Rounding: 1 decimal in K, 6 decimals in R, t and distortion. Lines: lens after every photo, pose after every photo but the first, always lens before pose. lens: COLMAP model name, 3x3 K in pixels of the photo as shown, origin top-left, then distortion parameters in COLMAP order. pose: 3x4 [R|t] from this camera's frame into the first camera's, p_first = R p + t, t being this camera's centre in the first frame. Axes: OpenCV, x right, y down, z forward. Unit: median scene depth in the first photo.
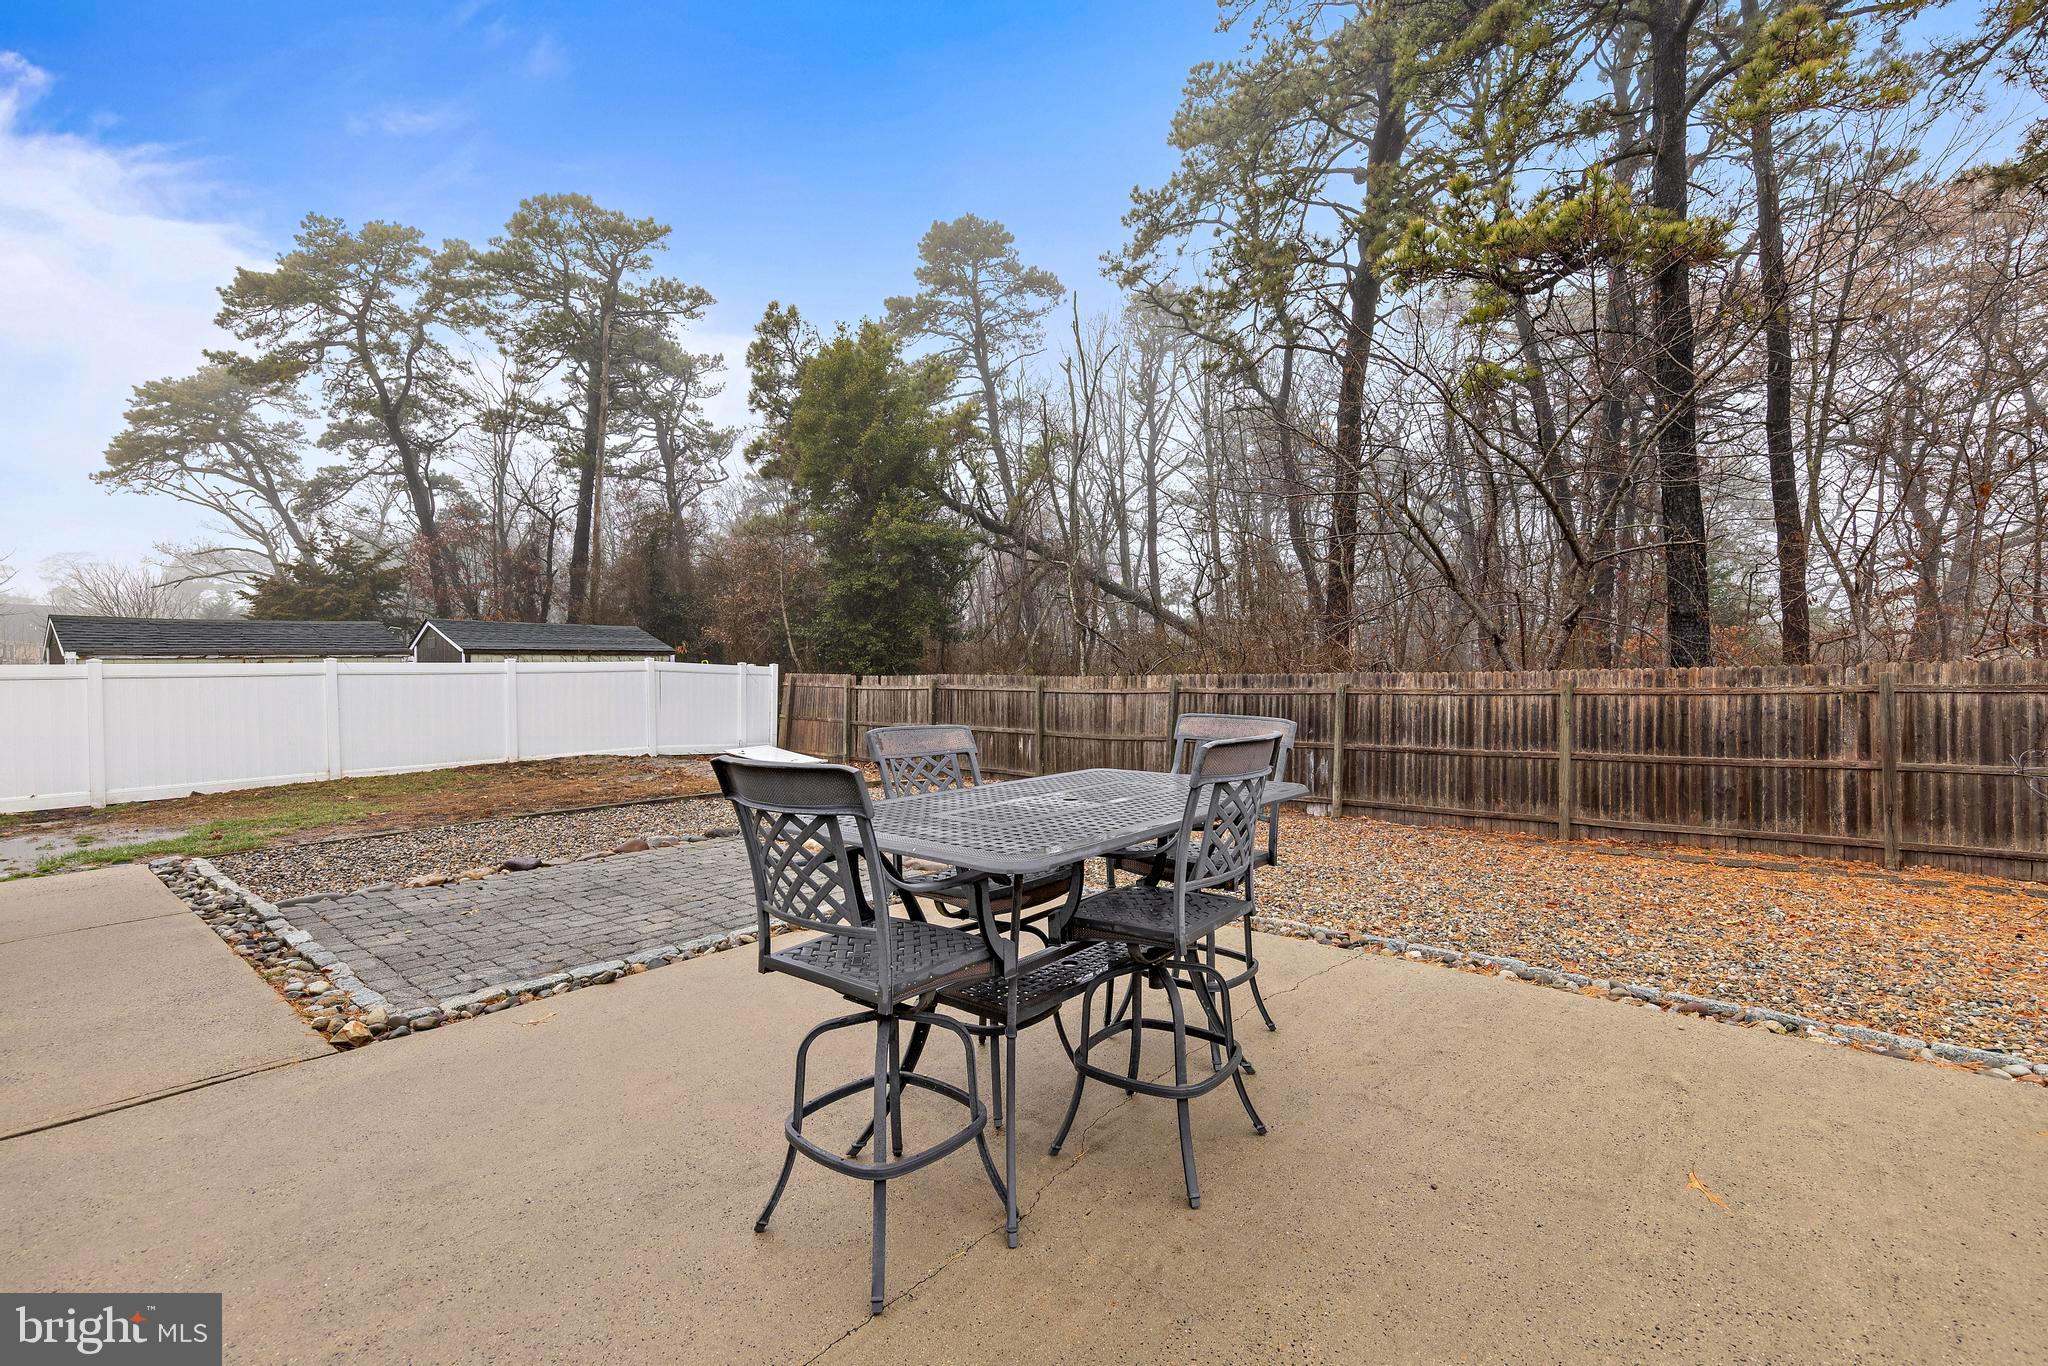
lens RADIAL K [[920.2, 0, 1022.8], [0, 920.2, 675.1], [0, 0, 1]] dist [0.003820, -0.000157]
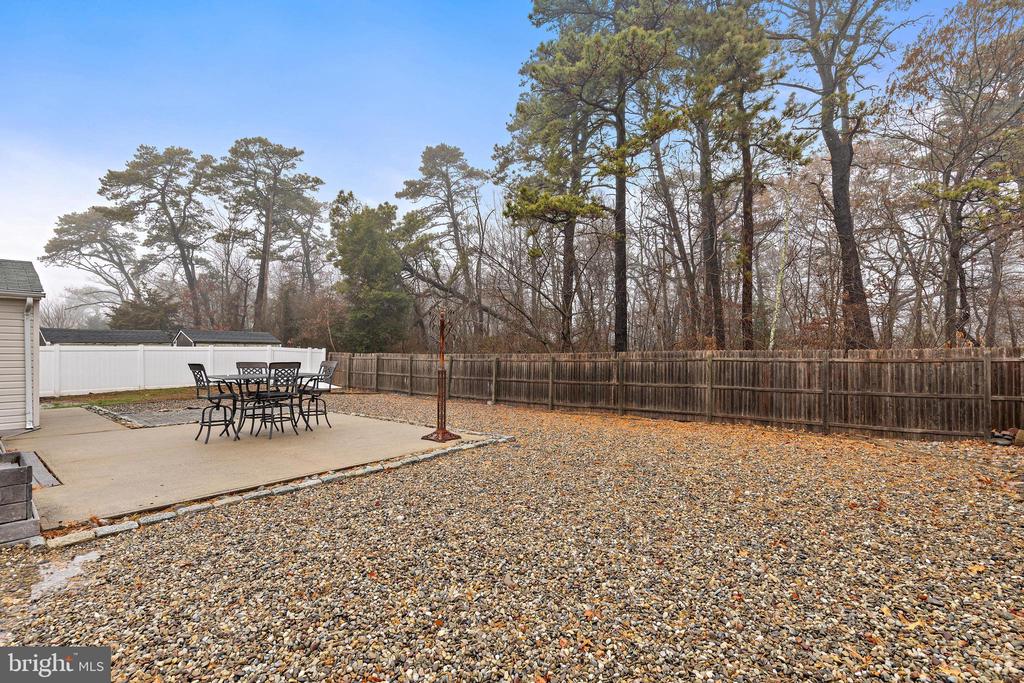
lens RADIAL K [[476.5, 0, 509.1], [0, 476.5, 347.3], [0, 0, 1]] dist [0.000944, 0.000787]
pose [[0.999947, 0.010119, 0.001875, 0.114938], [-0.010089, 0.999829, -0.015491, 0.000096], [-0.002032, 0.015471, 0.999878, -0.141325]]
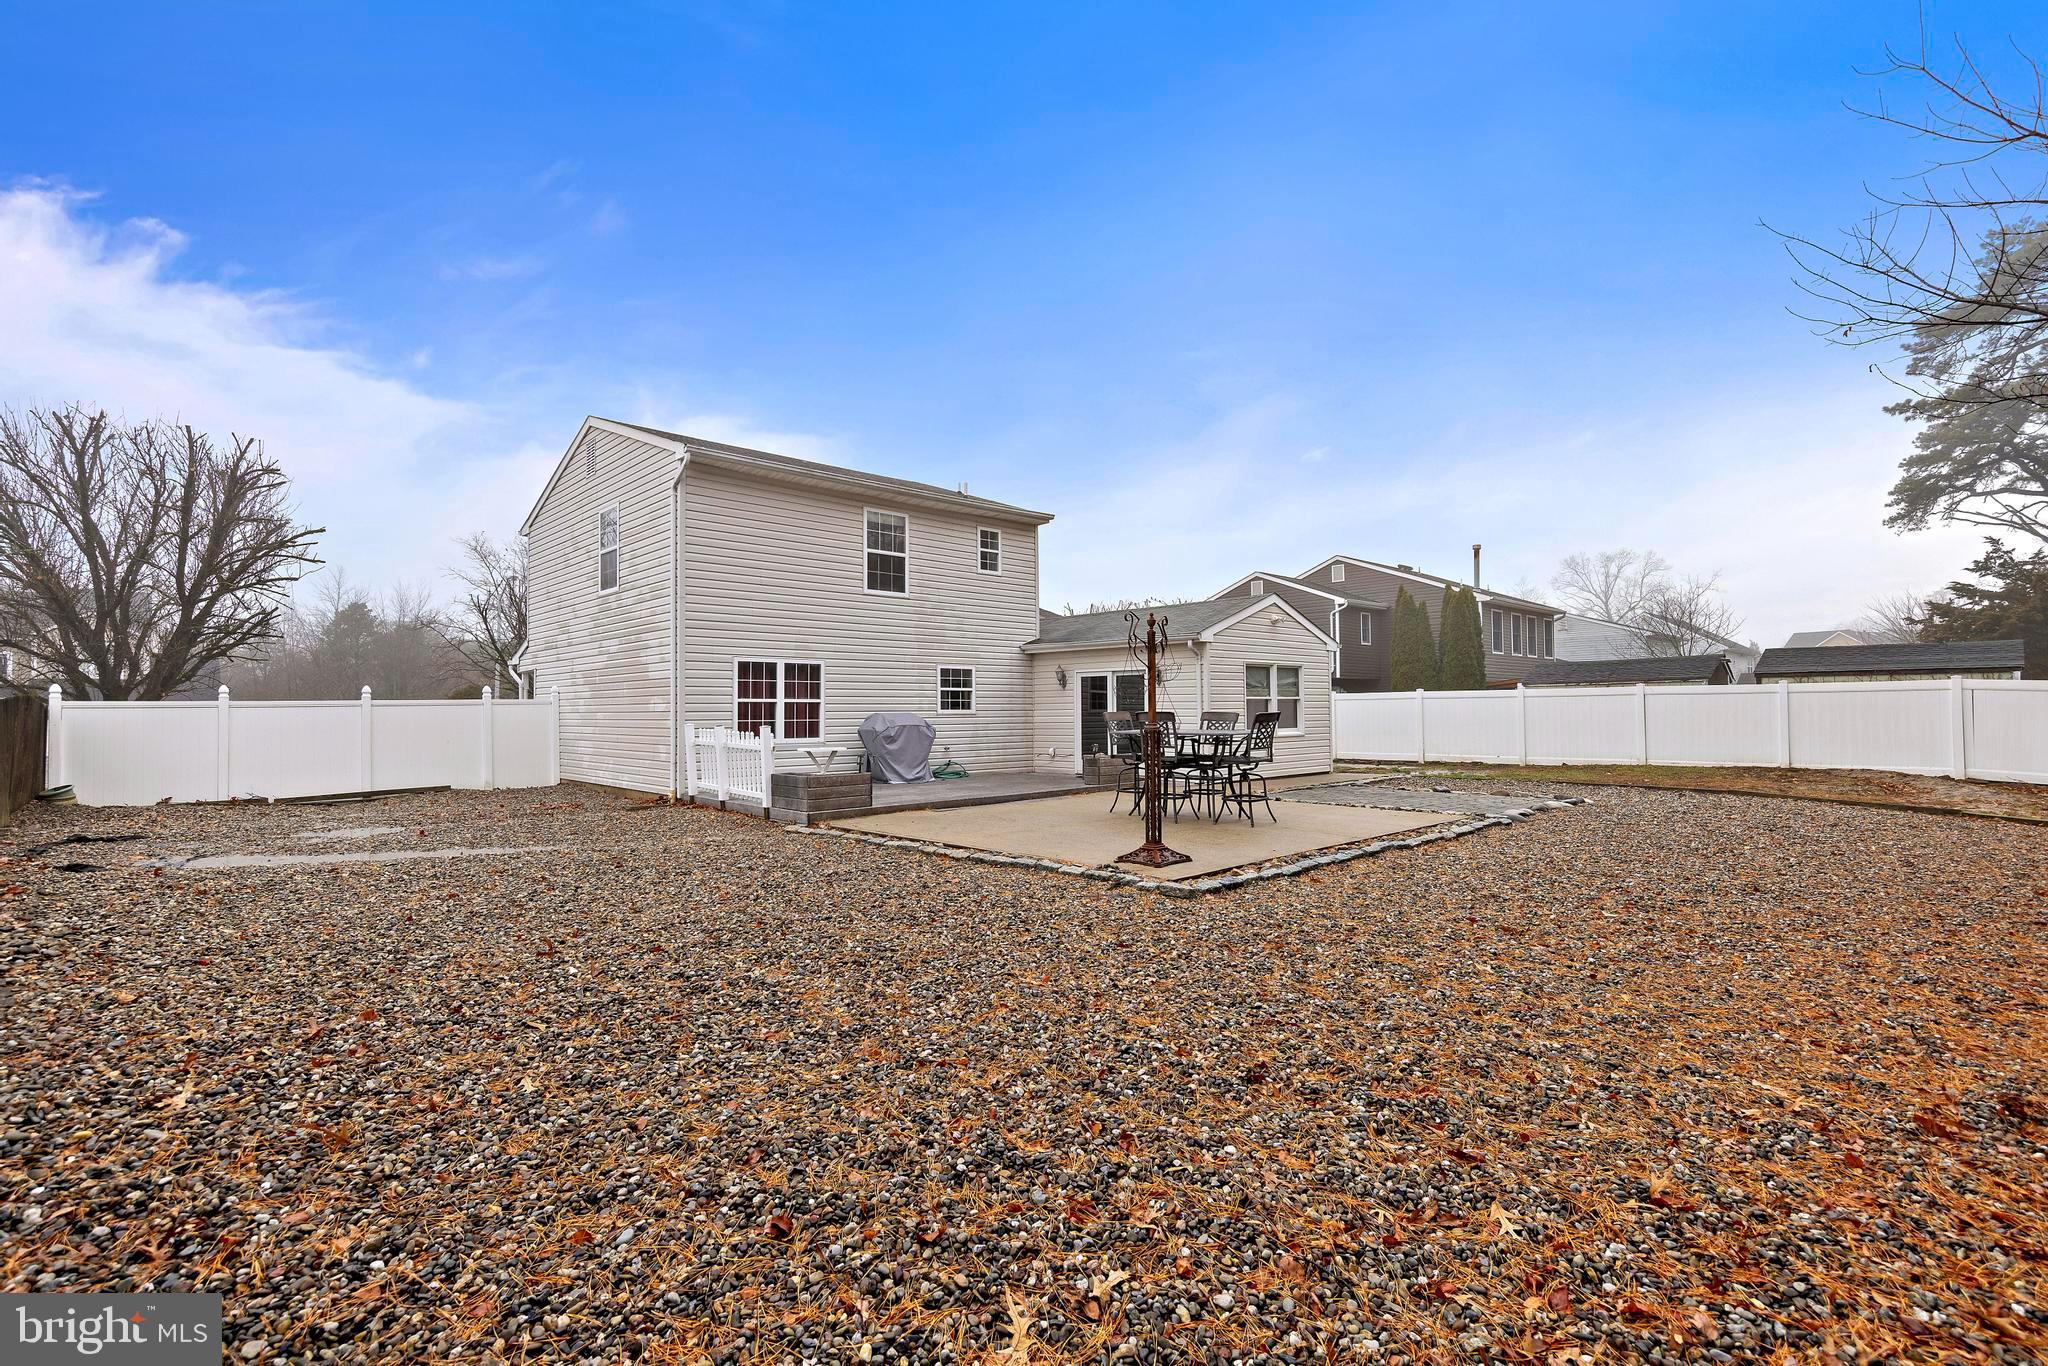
lens RADIAL K [[920.2, 0, 1026.9], [0, 920.2, 682.4], [0, 0, 1]] dist [0.003820, -0.000157]
pose [[-0.111407, -0.018457, -0.993603, 0.306883], [0.008172, 0.999777, -0.019488, -0.000143], [0.993741, -0.010291, -0.111231, 0.064064]]
